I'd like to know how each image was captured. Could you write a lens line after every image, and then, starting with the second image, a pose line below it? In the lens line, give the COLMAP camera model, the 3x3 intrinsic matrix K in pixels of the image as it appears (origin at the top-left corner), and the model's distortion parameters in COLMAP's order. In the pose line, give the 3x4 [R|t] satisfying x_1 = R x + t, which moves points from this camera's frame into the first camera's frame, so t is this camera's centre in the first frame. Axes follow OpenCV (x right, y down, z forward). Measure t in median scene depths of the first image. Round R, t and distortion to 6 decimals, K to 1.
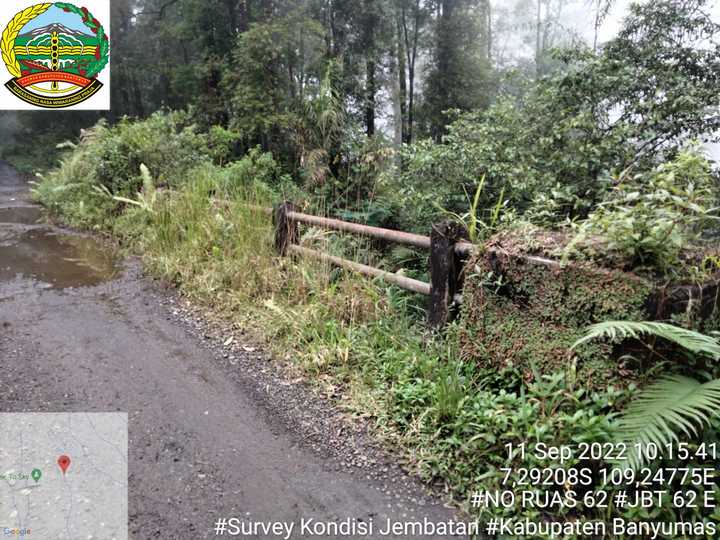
lens RADIAL K [[527.8, 0, 345.7], [0, 527.8, 268.4], [0, 0, 1]] dist [0.028893, 0.000014]
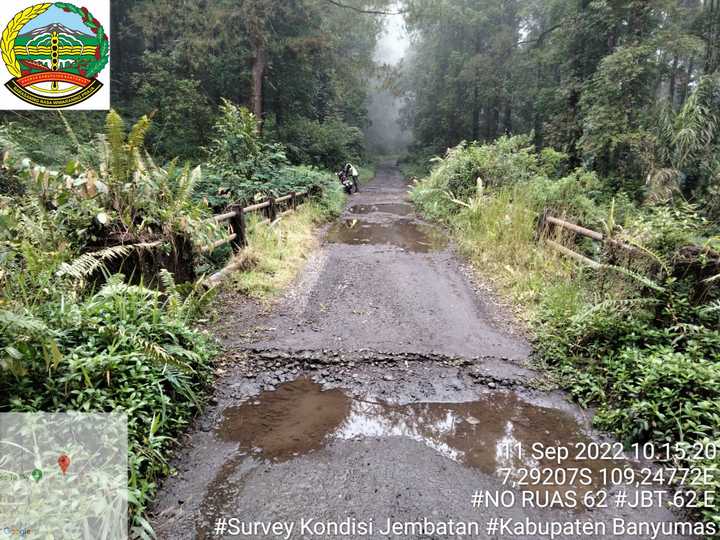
lens RADIAL K [[527.8, 0, 345.7], [0, 527.8, 268.4], [0, 0, 1]] dist [0.028893, 0.000014]
pose [[0.791284, 0.152603, -0.592100, 0.097535], [-0.163630, 0.985886, 0.035419, 0.021111], [0.589148, 0.068859, 0.805086, -0.144162]]
